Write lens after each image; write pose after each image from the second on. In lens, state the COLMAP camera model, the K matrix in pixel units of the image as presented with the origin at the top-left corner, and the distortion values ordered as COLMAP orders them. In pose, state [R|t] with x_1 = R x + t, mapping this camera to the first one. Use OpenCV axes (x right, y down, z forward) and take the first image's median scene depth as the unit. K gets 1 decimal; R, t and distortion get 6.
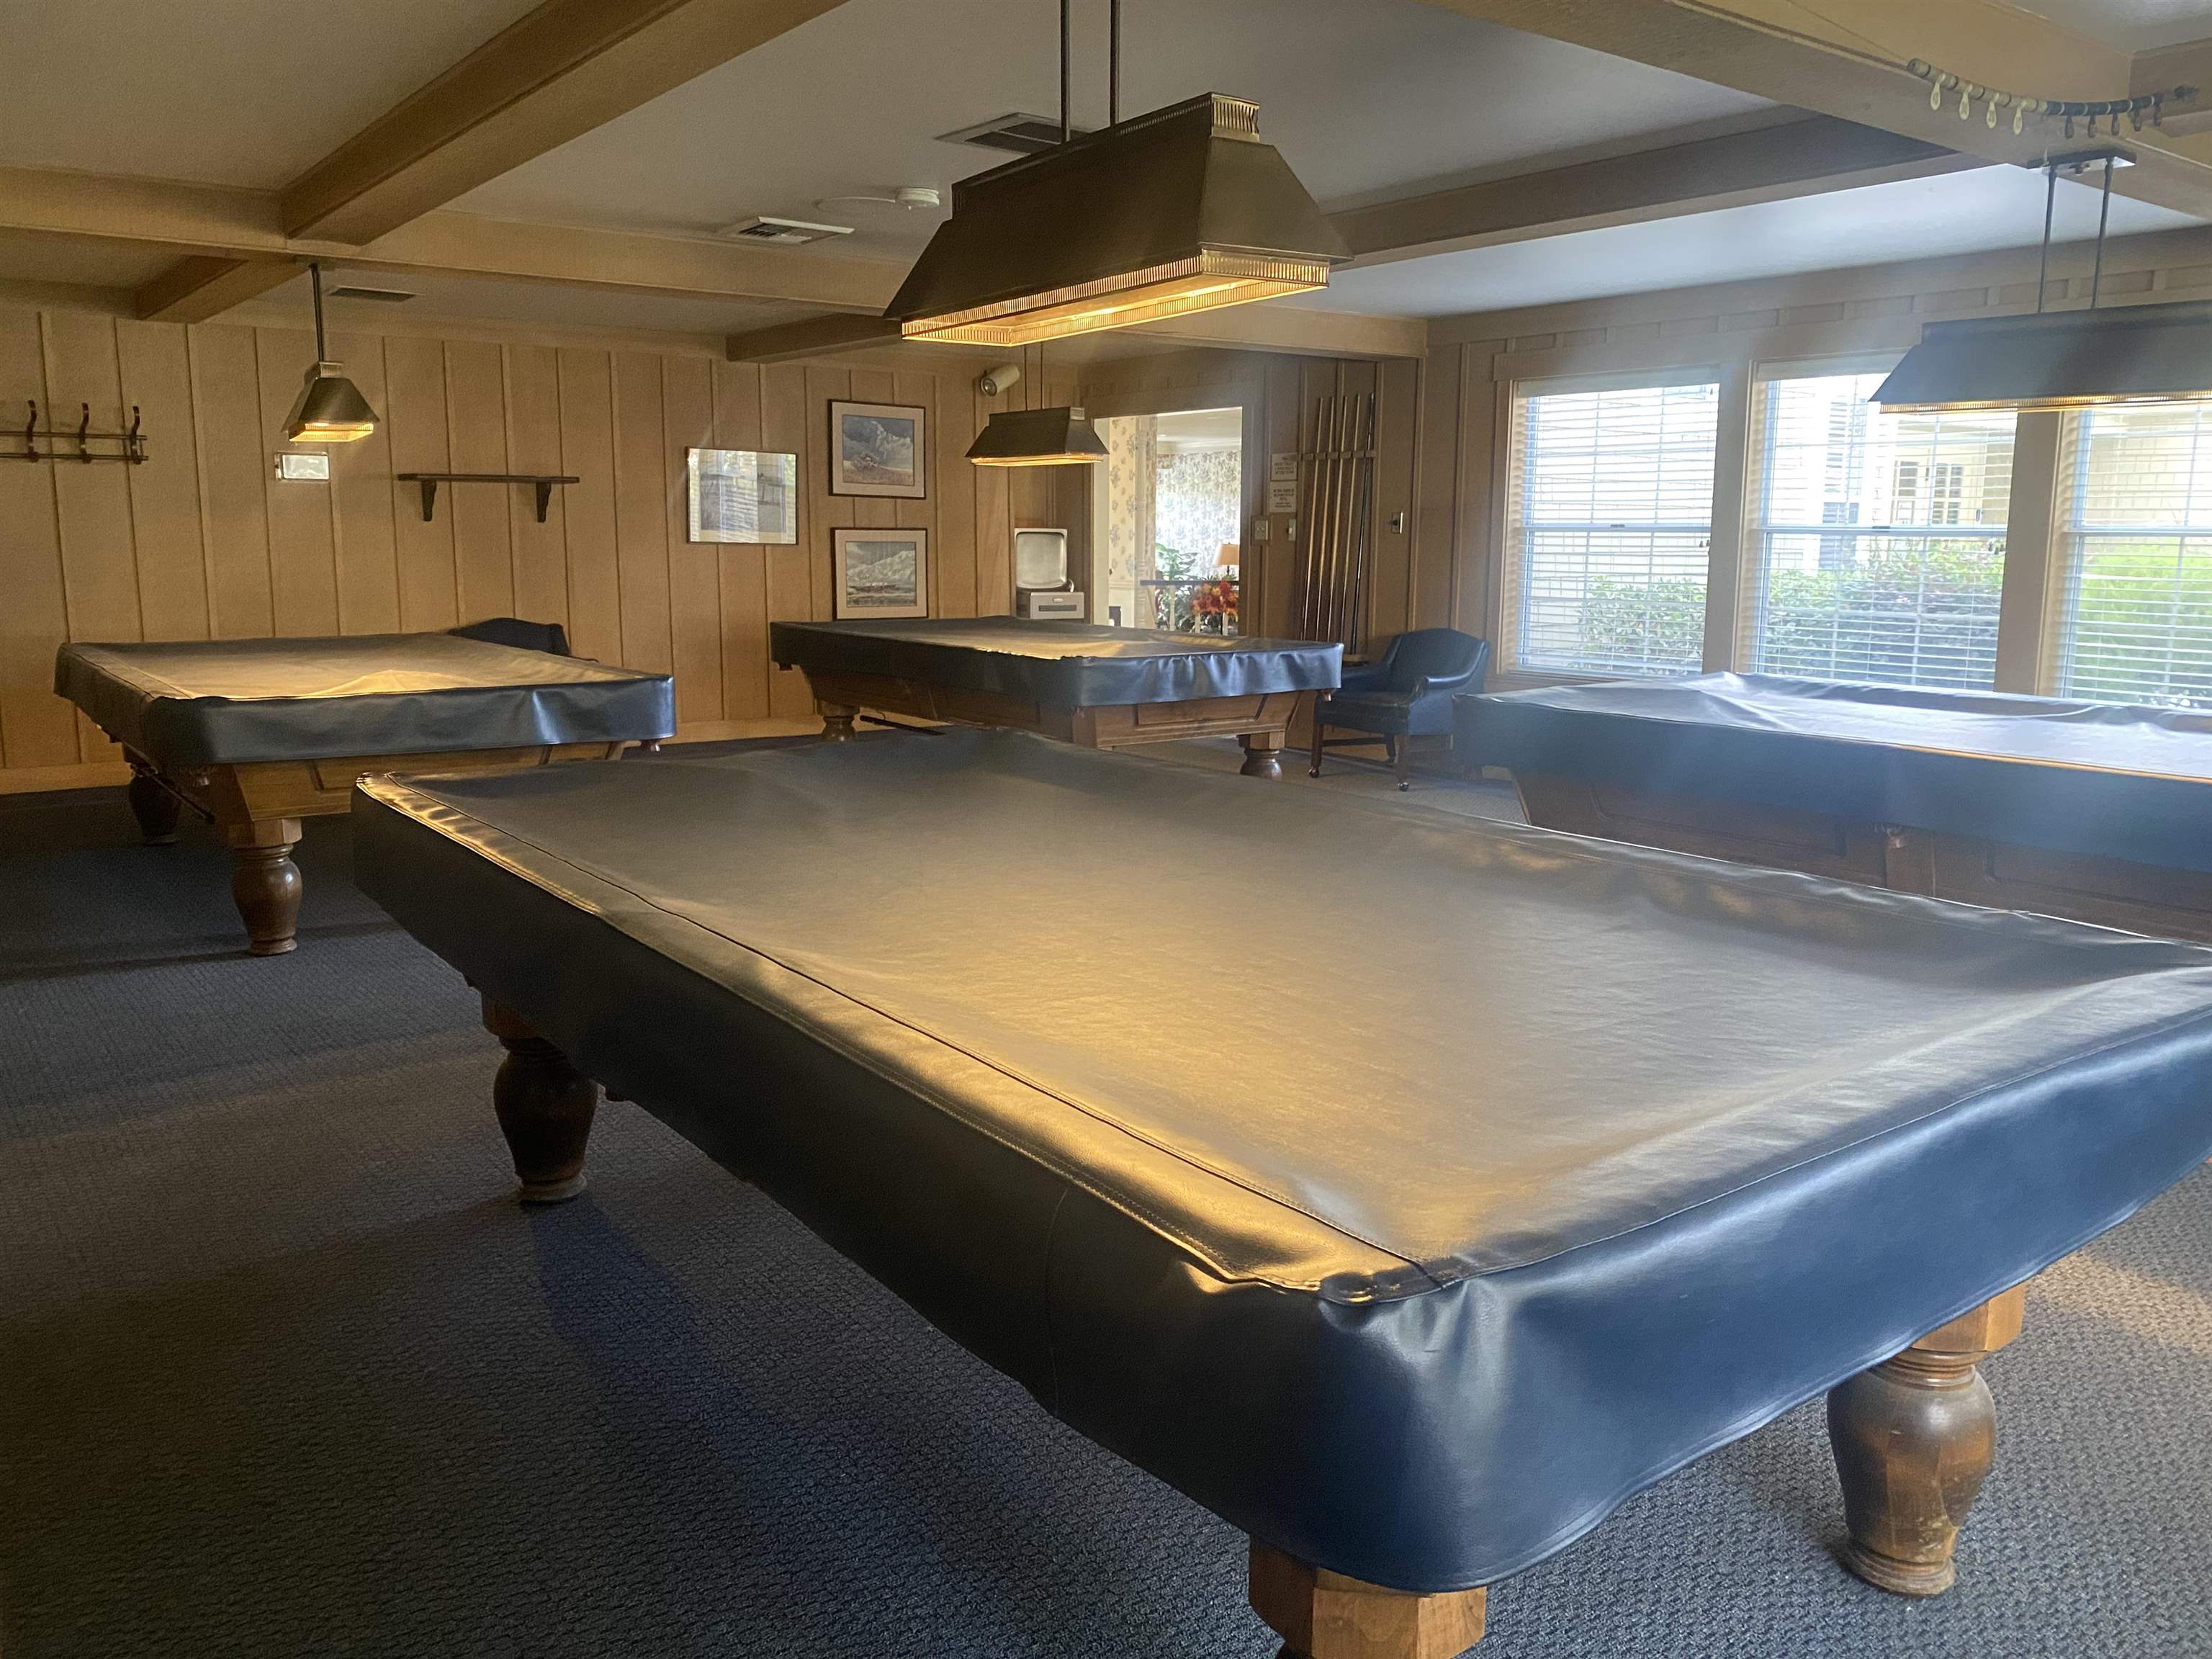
lens RADIAL K [[1696.1, 0, 1106.0], [0, 1696.1, 829.5], [0, 0, 1]] dist [-0.008263, -0.003114]
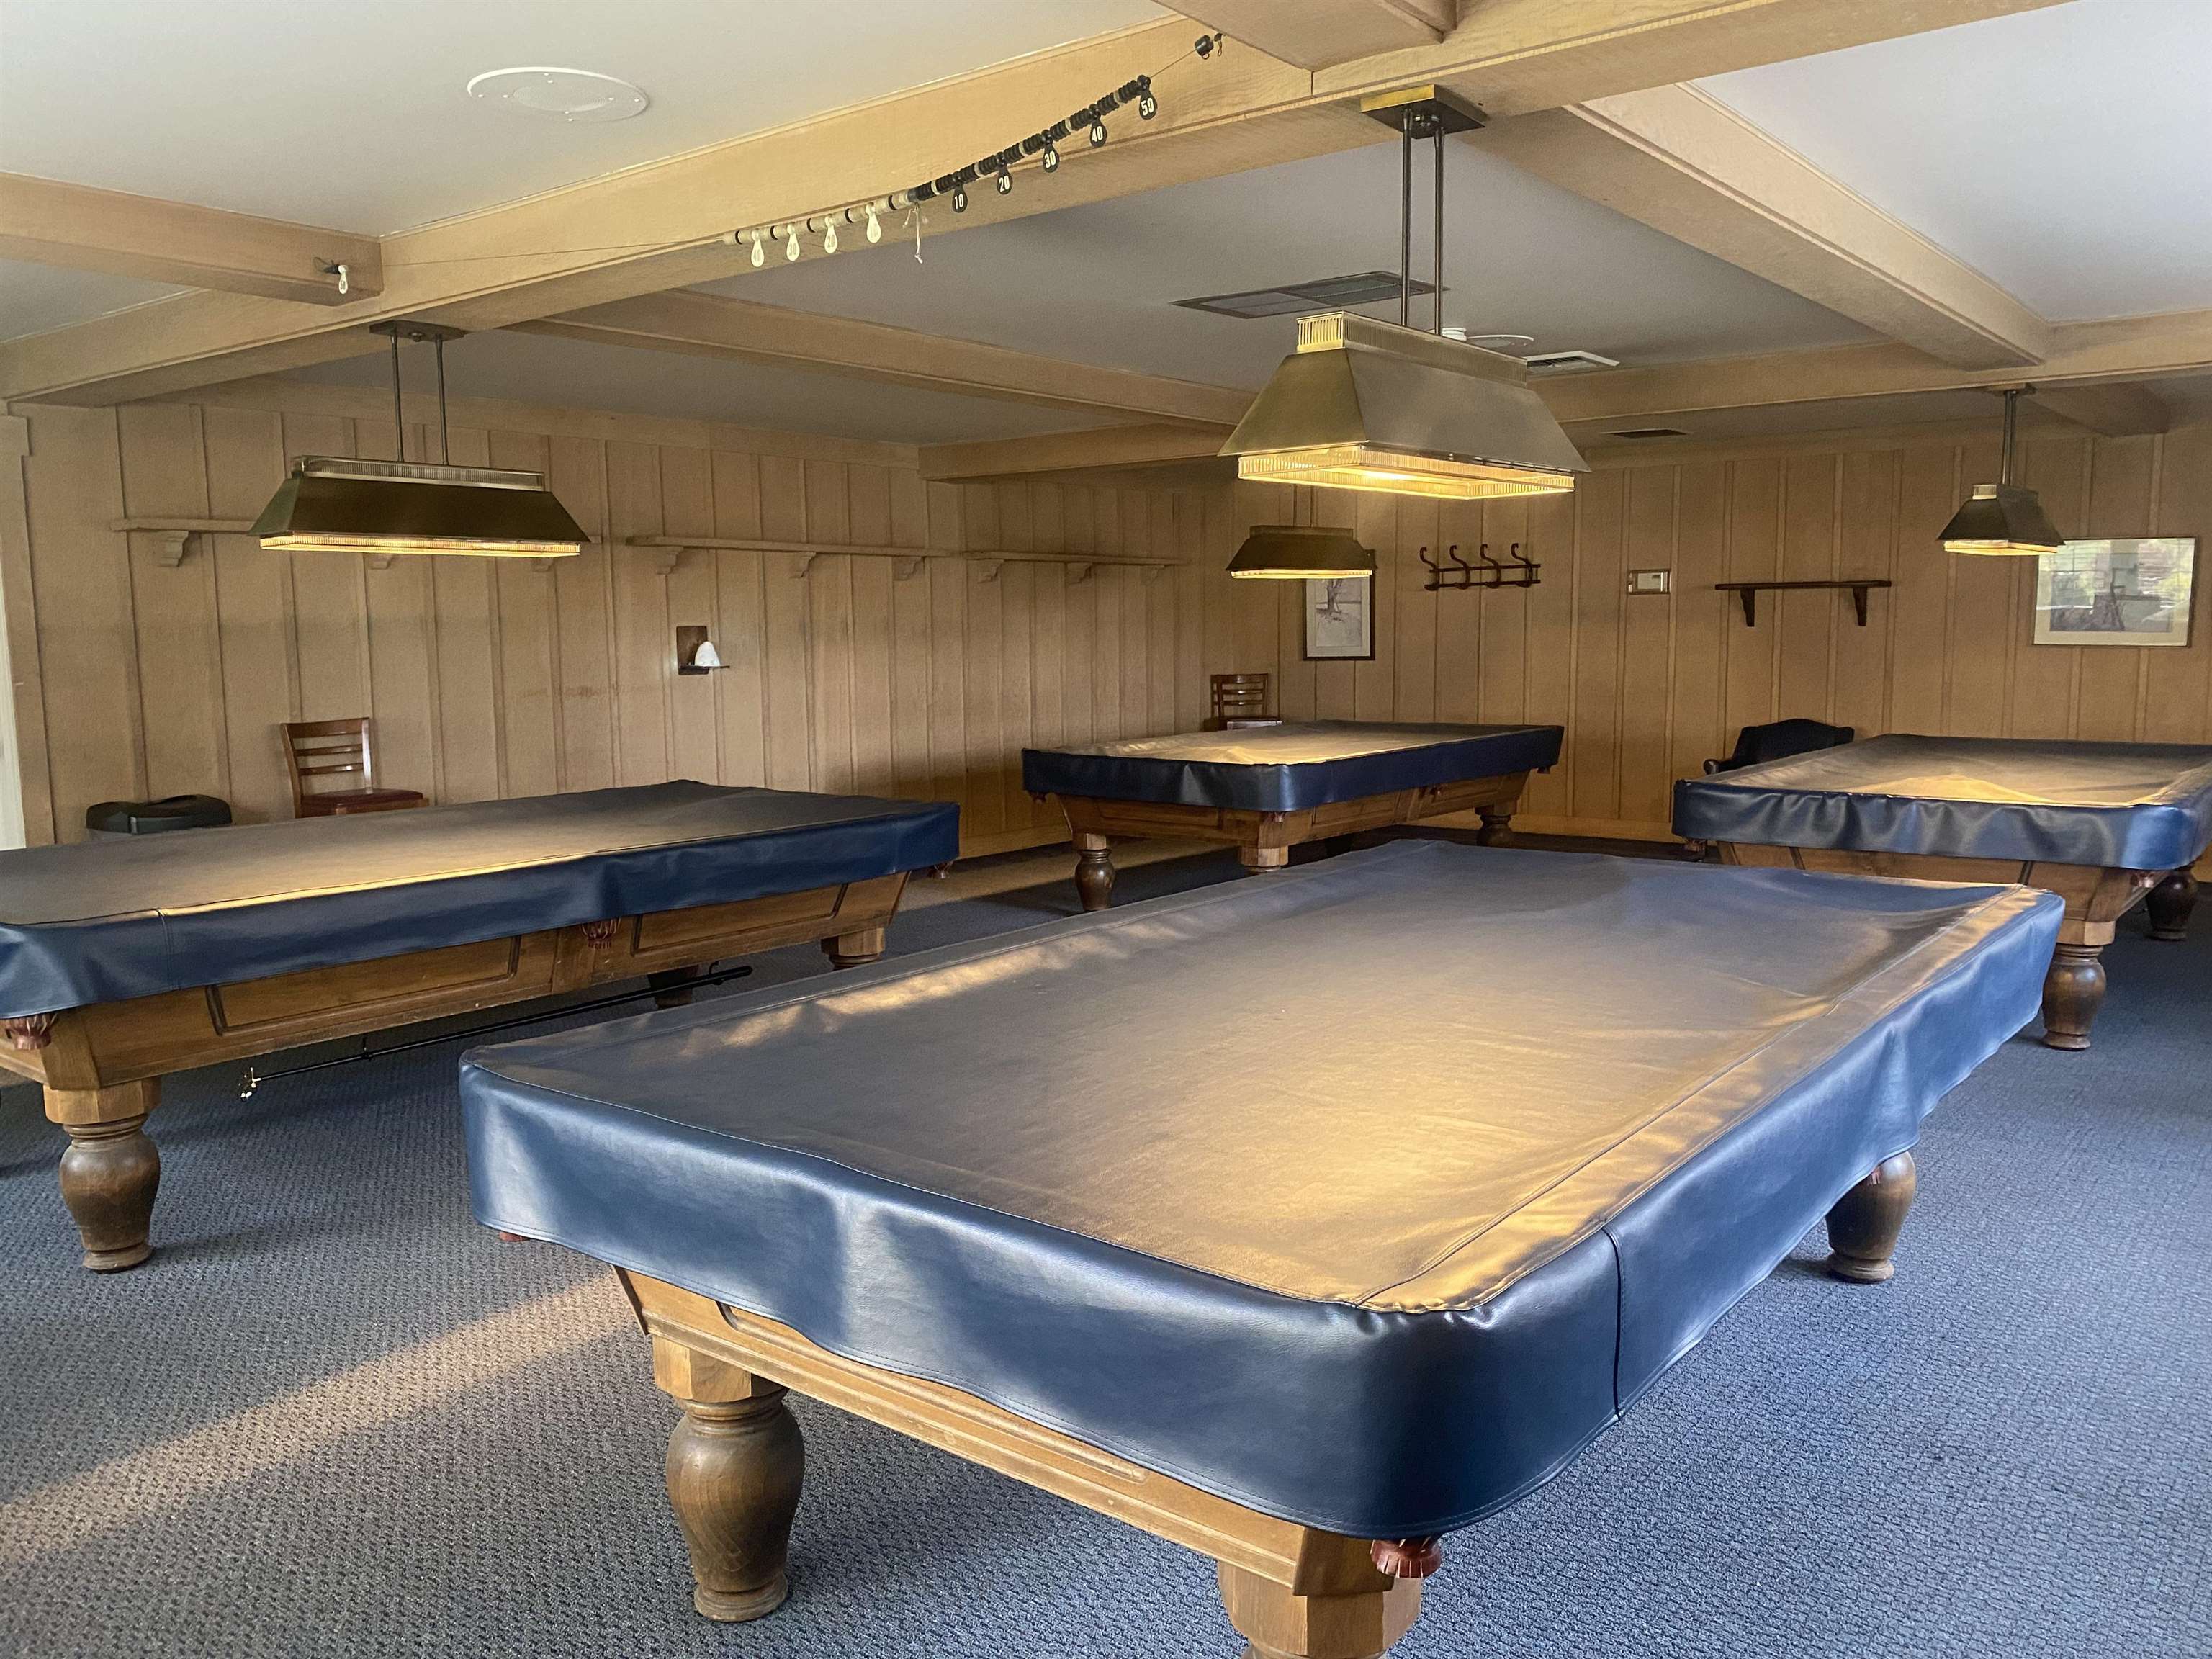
lens RADIAL K [[1696.1, 0, 1106.0], [0, 1696.1, 829.5], [0, 0, 1]] dist [-0.008263, -0.003114]
pose [[0.256362, 0.103266, -0.961049, 0.547609], [-0.152442, 0.986153, 0.065299, -0.062028], [0.954484, 0.129764, 0.268554, 0.332441]]
